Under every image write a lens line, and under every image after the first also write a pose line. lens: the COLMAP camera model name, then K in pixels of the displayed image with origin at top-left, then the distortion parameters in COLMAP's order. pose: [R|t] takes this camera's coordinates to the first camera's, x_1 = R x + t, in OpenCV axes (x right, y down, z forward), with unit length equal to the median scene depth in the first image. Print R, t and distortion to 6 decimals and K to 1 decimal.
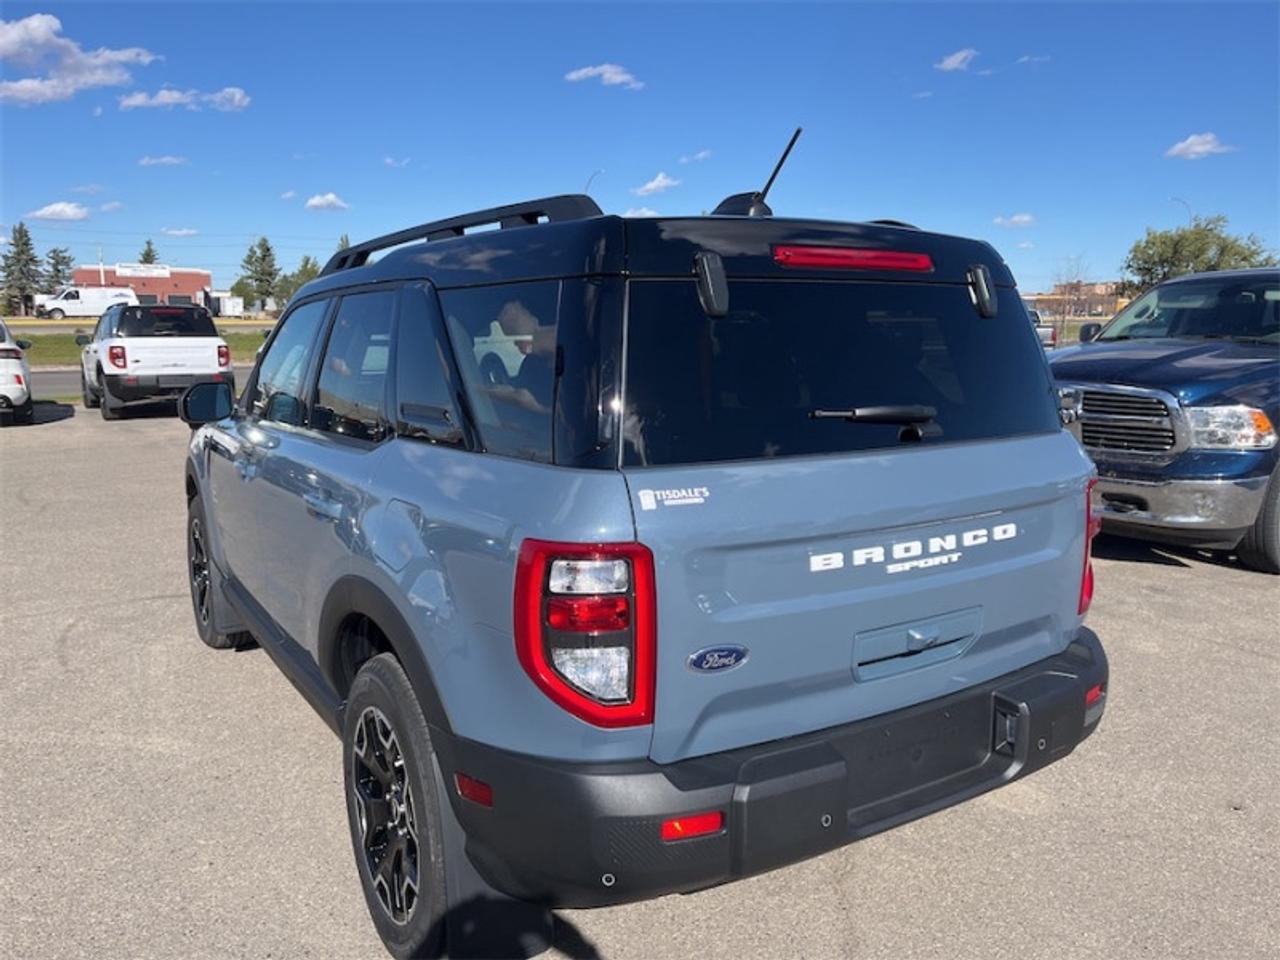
lens RADIAL K [[964.6, 0, 643.6], [0, 964.6, 480.4], [0, 0, 1]] dist [0.080656, -0.114475]
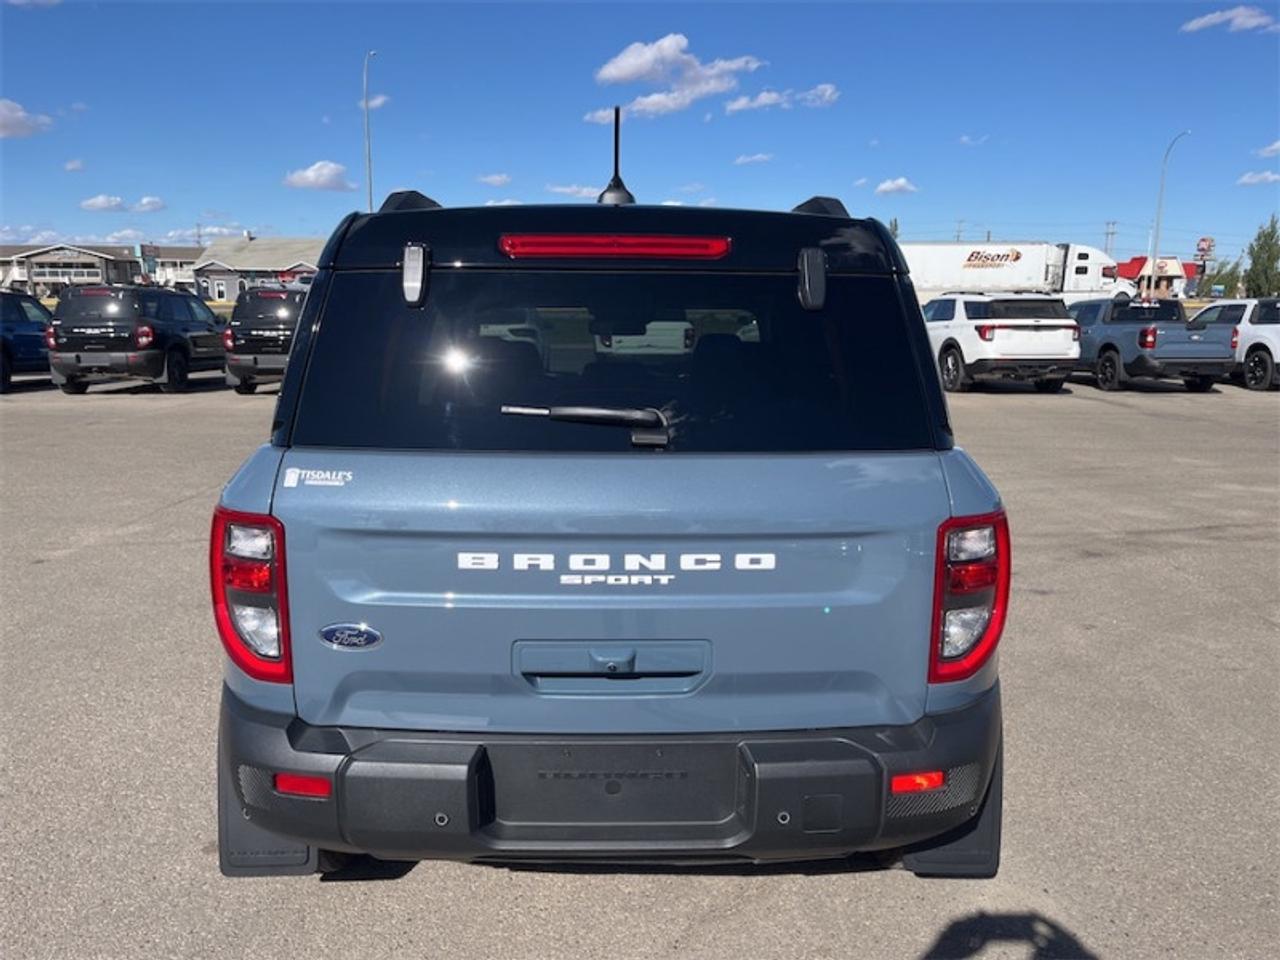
lens RADIAL K [[953.7, 0, 640.0], [0, 953.7, 480.0], [0, 0, 1]] dist [0.154721, -0.215821]
pose [[0.851886, 0.097185, -0.514631, 0.711299], [-0.088384, 0.995216, 0.041636, -0.045157], [0.516215, 0.010016, 0.856400, 0.219394]]
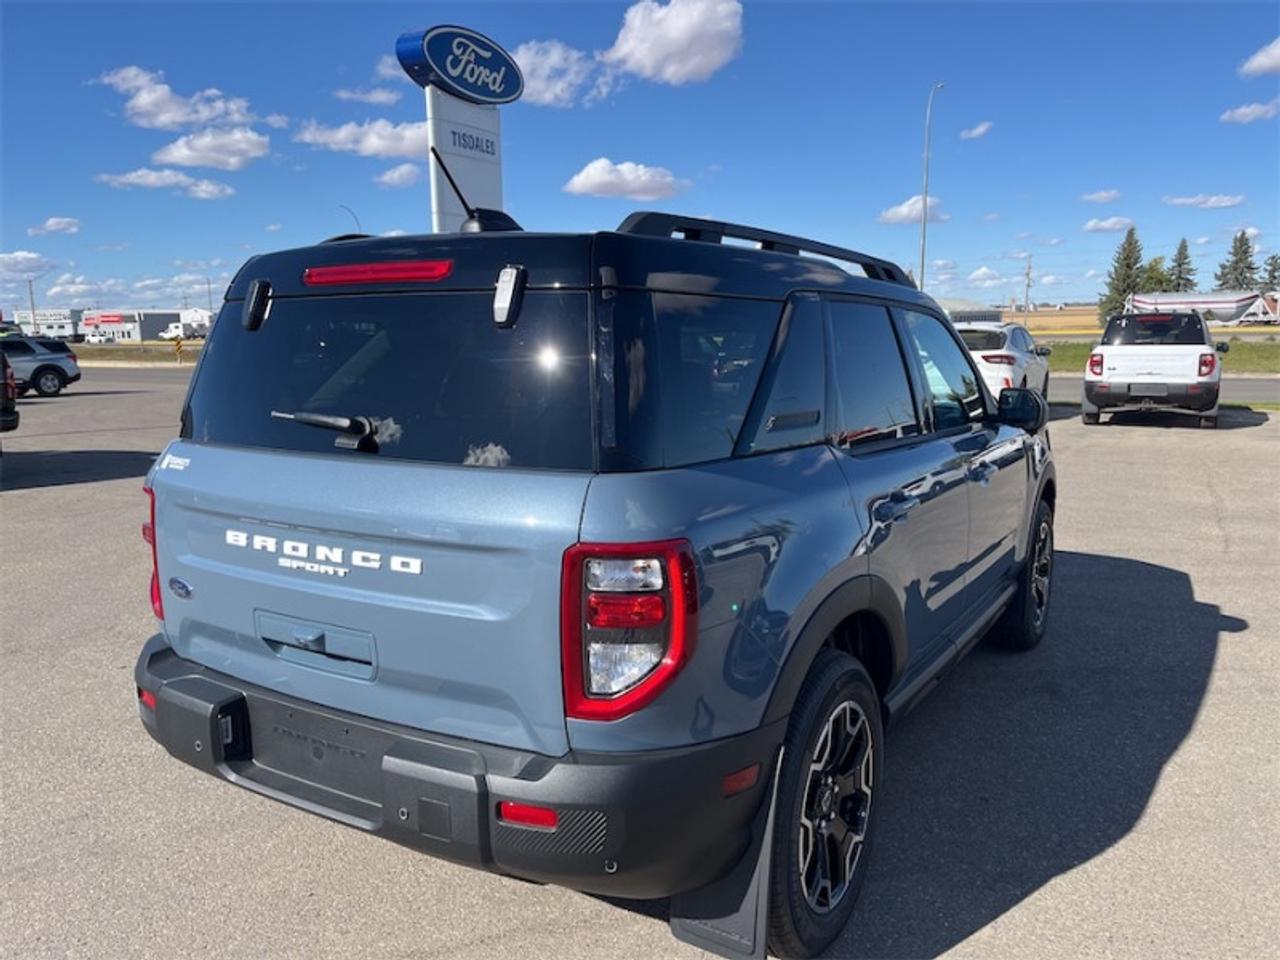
lens RADIAL K [[964.6, 0, 643.6], [0, 964.6, 480.4], [0, 0, 1]] dist [0.080656, -0.114475]
pose [[0.436099, 0.127648, -0.890799, 1.257090], [-0.134201, 0.988044, 0.075883, -0.122414], [0.889836, 0.086454, 0.448016, 0.783698]]
